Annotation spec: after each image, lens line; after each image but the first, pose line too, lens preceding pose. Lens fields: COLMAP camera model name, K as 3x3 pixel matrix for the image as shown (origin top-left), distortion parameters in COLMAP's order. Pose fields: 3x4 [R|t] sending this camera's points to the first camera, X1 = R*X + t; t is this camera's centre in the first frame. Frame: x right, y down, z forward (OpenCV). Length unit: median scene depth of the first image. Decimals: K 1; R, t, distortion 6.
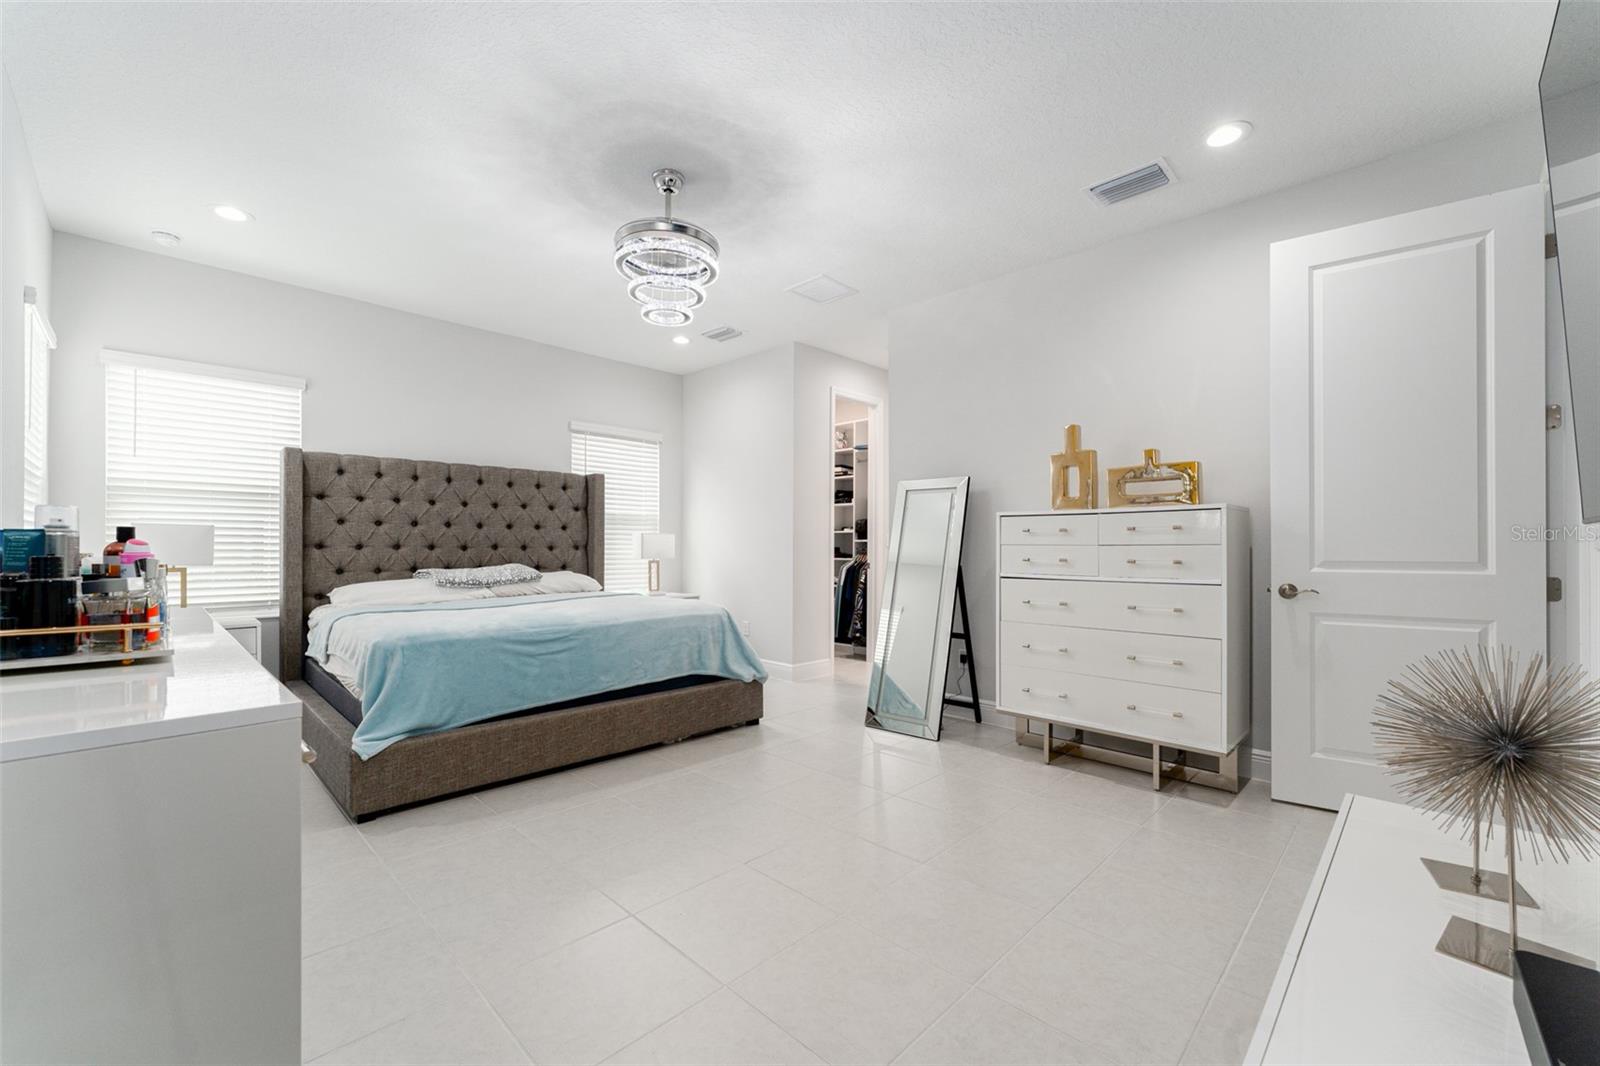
lens RADIAL K [[651.7, 0, 794.5], [0, 651.7, 535.0], [0, 0, 1]] dist [0.000242, -0.000107]
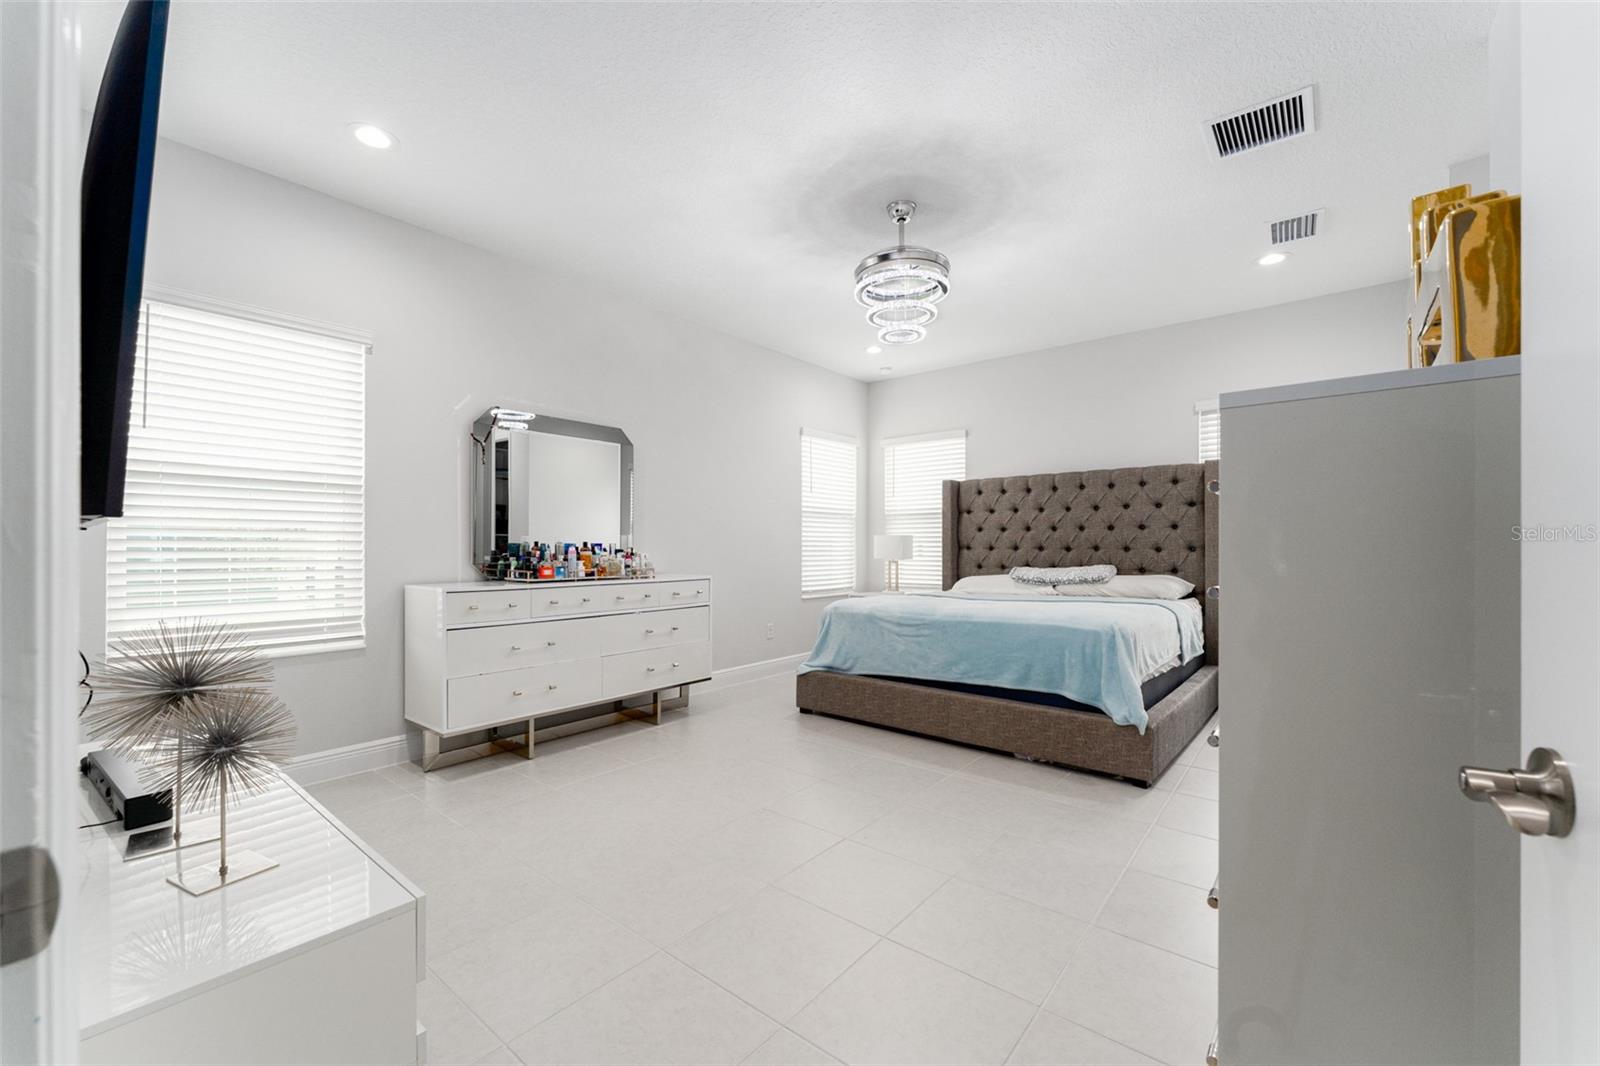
lens RADIAL K [[651.7, 0, 794.5], [0, 651.7, 535.0], [0, 0, 1]] dist [0.000242, -0.000107]
pose [[0.077250, -0.021705, -0.996775, 0.600613], [0.018827, 0.999617, -0.020307, 0.010580], [0.996834, -0.017198, 0.077629, 0.507435]]
